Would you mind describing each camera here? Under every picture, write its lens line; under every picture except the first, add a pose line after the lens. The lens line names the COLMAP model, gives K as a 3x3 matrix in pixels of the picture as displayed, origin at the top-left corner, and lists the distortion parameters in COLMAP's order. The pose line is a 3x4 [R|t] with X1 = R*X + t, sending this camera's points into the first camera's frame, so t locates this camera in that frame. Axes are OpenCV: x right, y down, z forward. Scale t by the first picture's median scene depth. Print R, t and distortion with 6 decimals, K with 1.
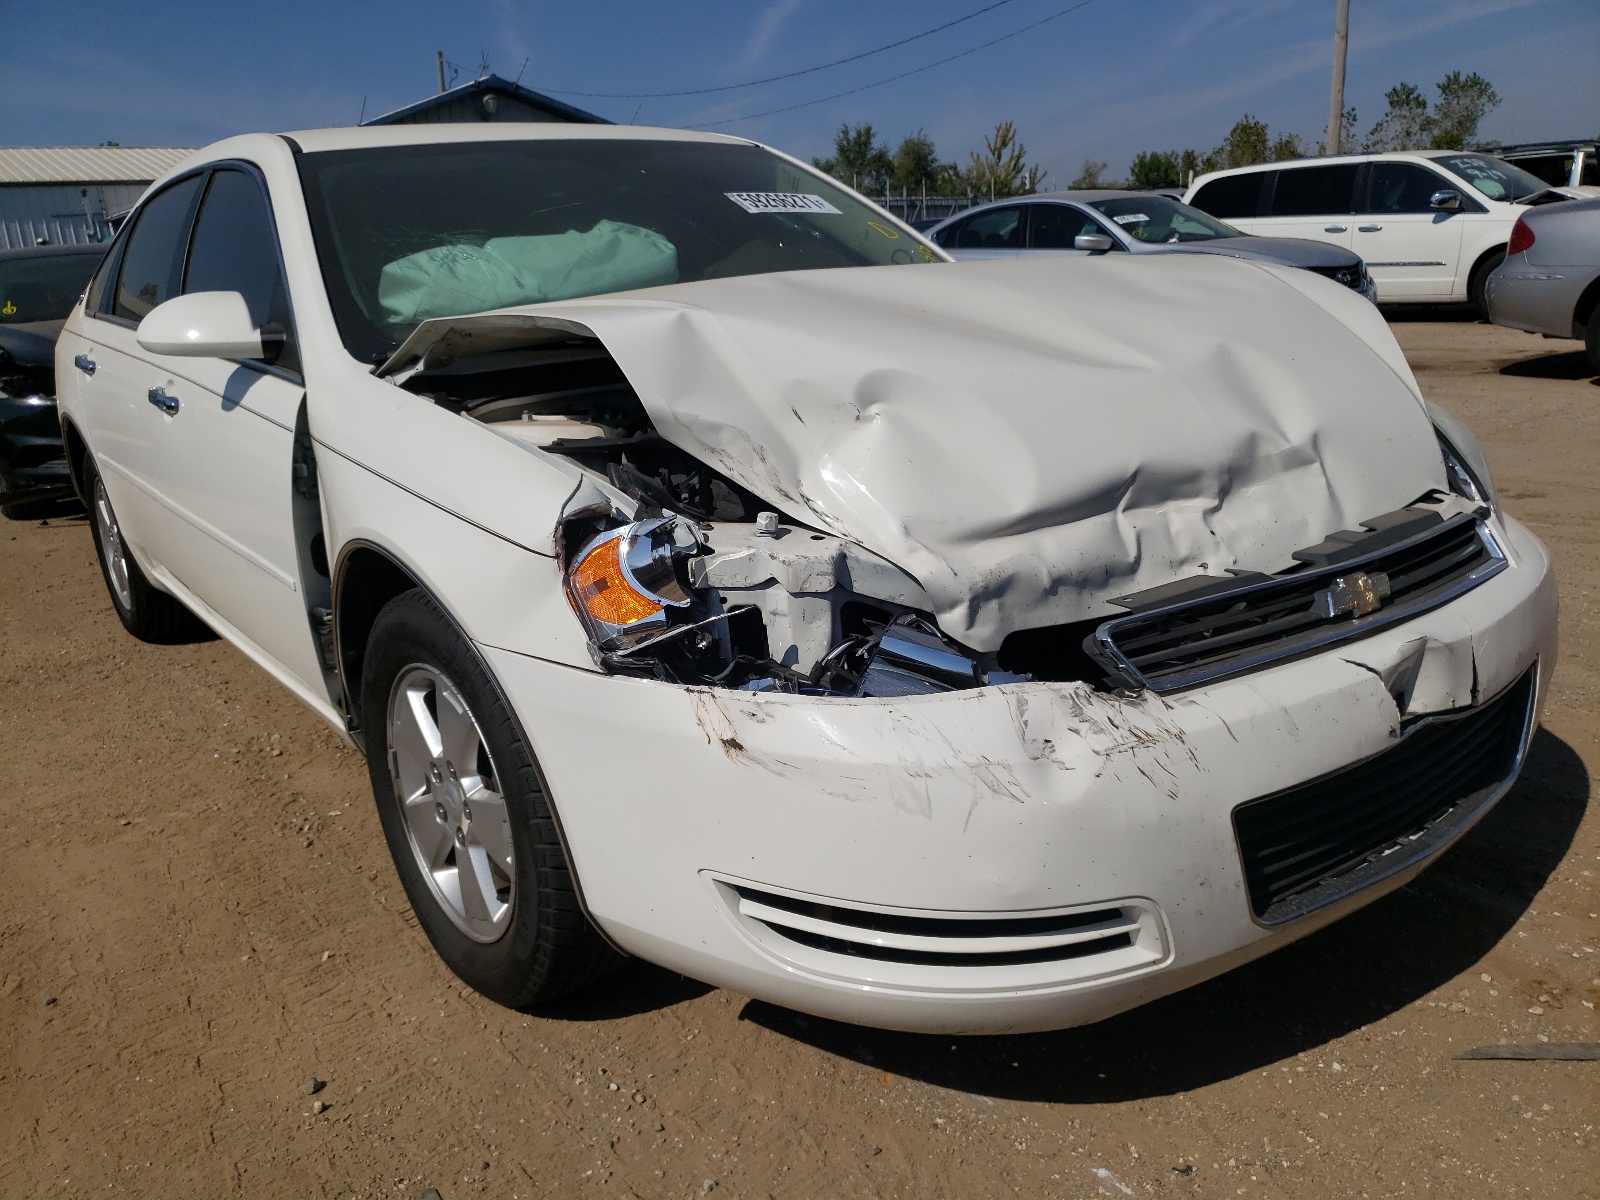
lens RADIAL K [[1226.6, 0, 800.0], [0, 1226.6, 600.0], [0, 0, 1]] dist [0.003677, 0.012074]
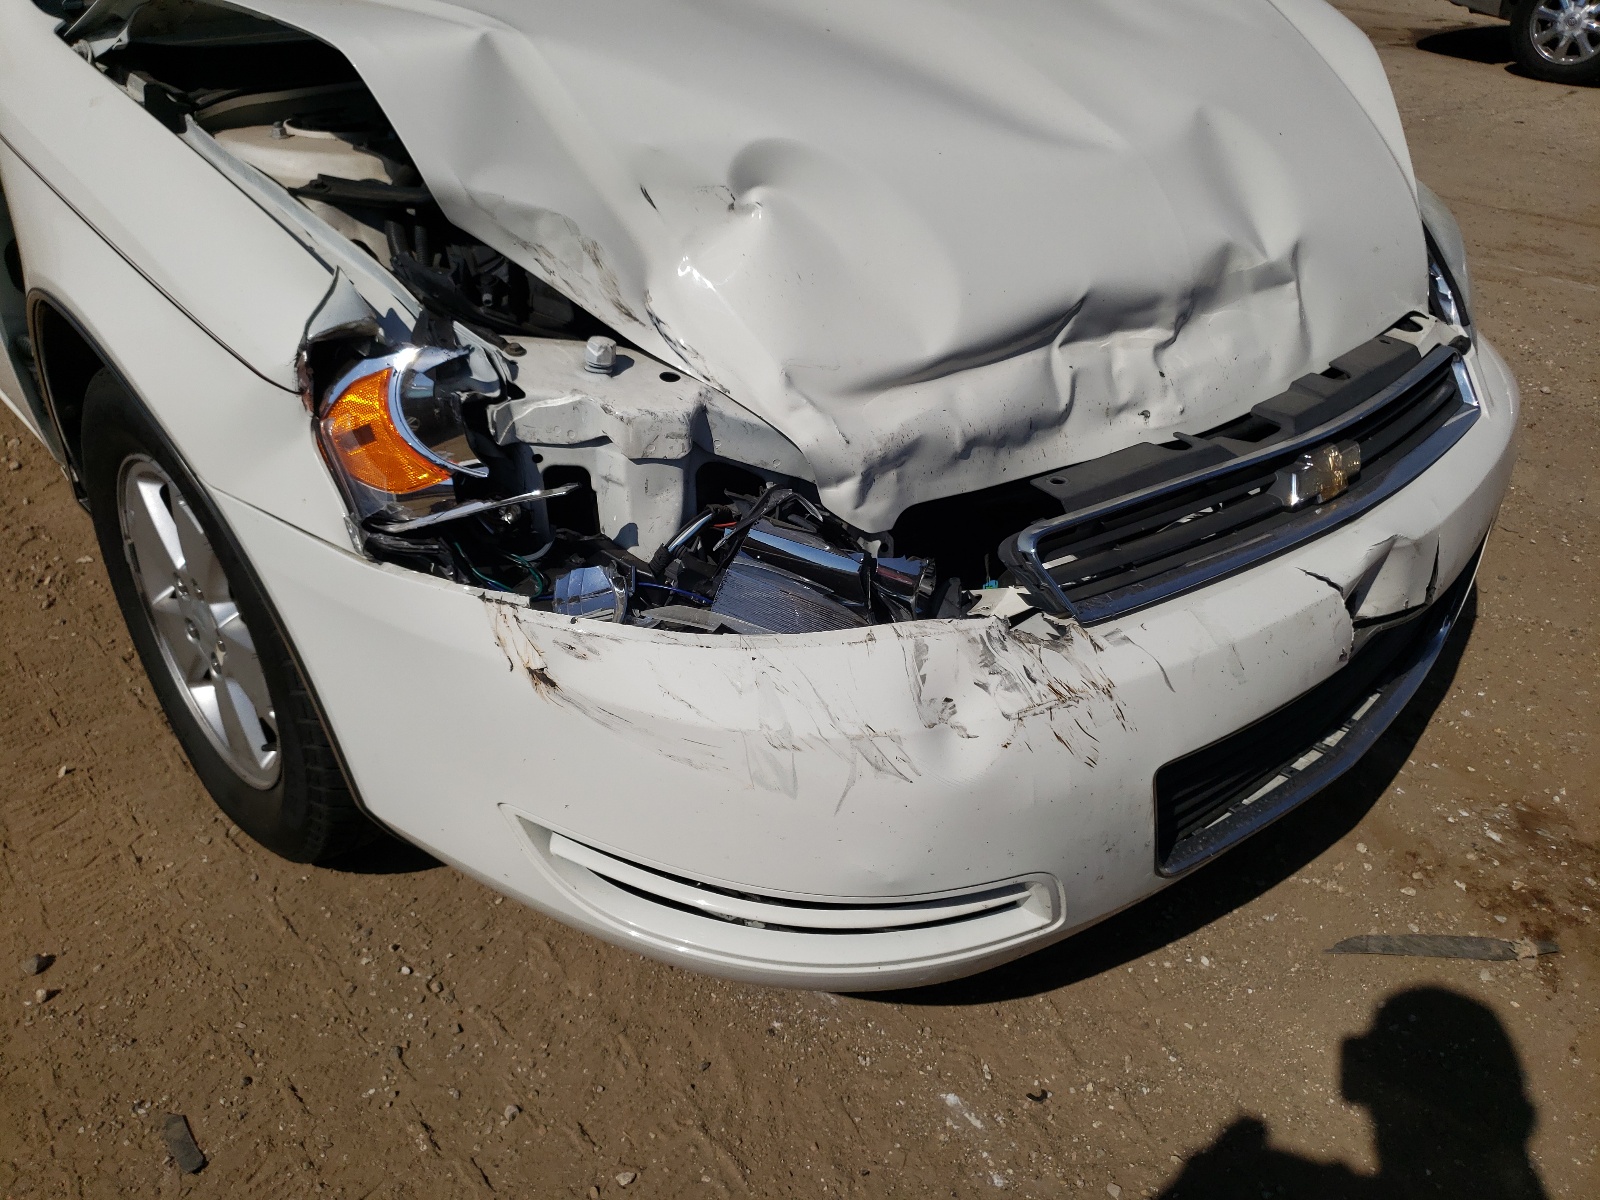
lens RADIAL K [[1222.1, 0, 797.0], [0, 1222.1, 549.8], [0, 0, 1]] dist [0.011232, 0.001705]
pose [[0.991772, 0.040948, 0.121287, 0.005457], [-0.072039, 0.961726, 0.264375, -0.146739], [-0.105819, -0.270937, 0.956763, 0.236086]]
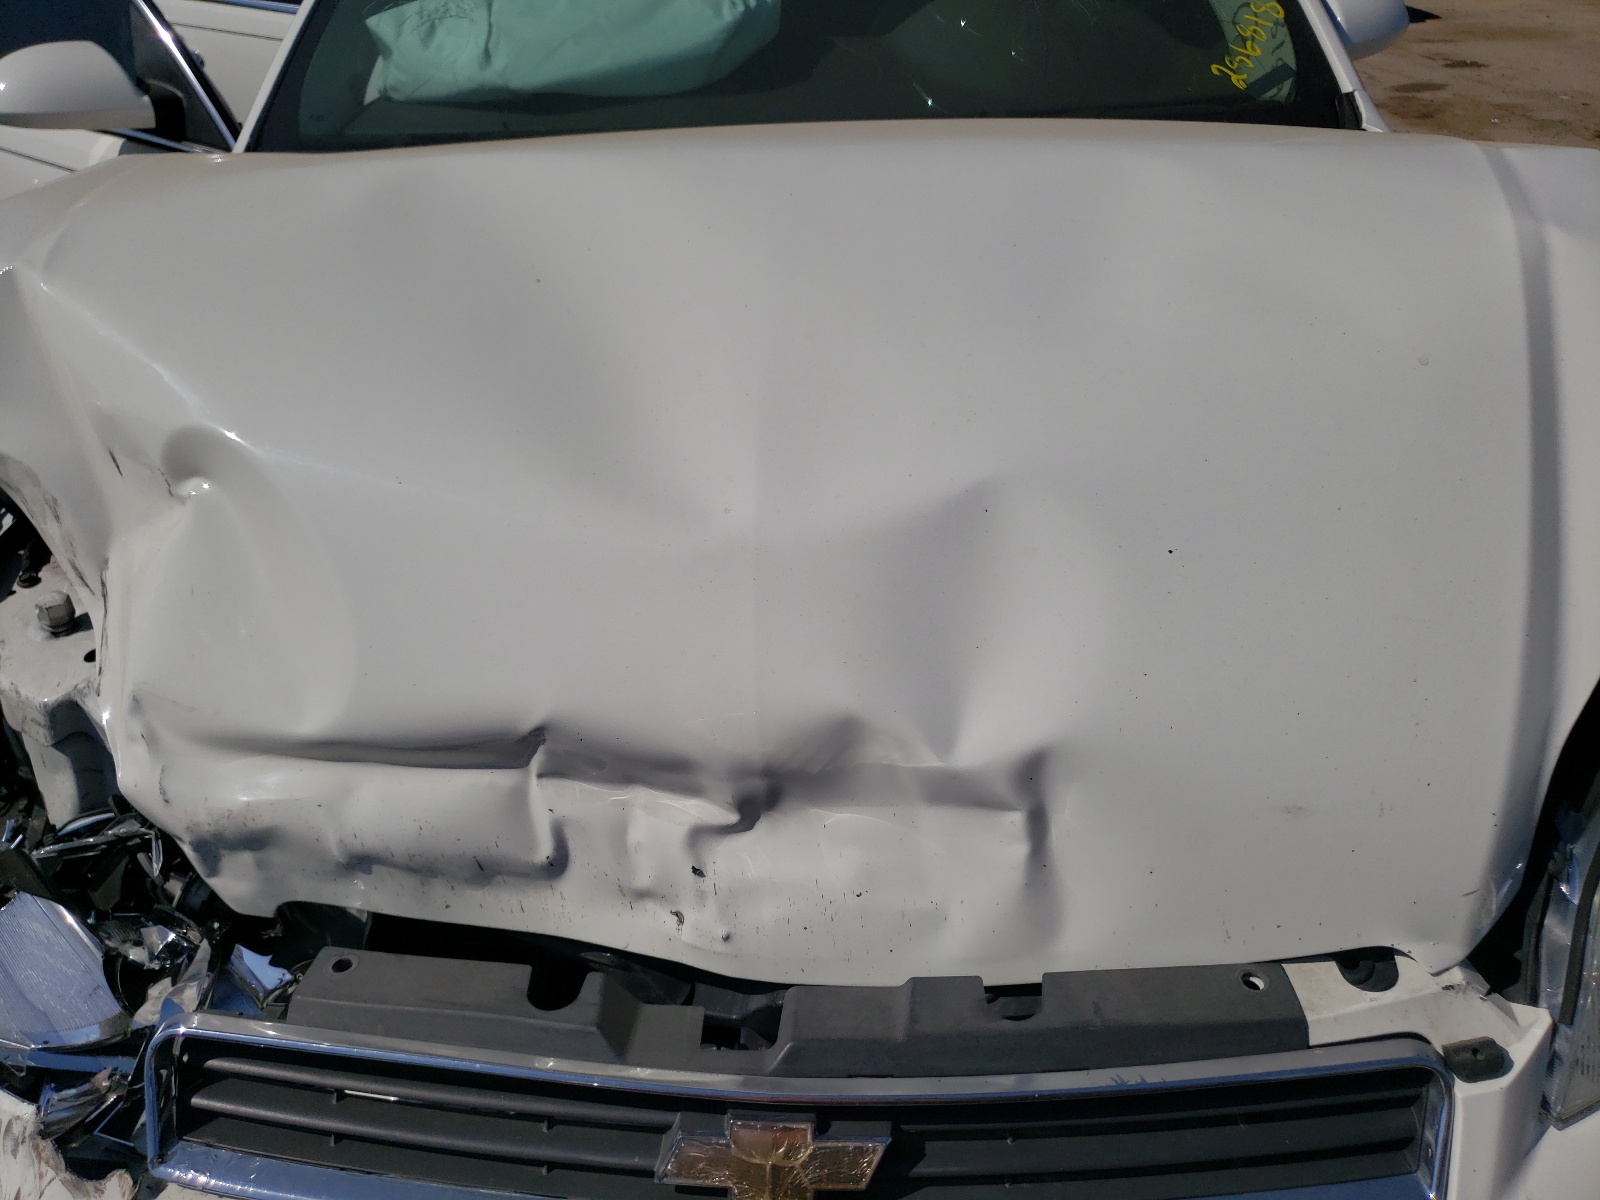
lens RADIAL K [[1226.6, 0, 800.0], [0, 1226.6, 600.0], [0, 0, 1]] dist [0.003677, 0.012074]
pose [[0.785626, 0.343011, -0.514912, 0.629645], [-0.172800, 0.920776, 0.349730, -0.368114], [0.594080, -0.185780, 0.782658, 0.676314]]
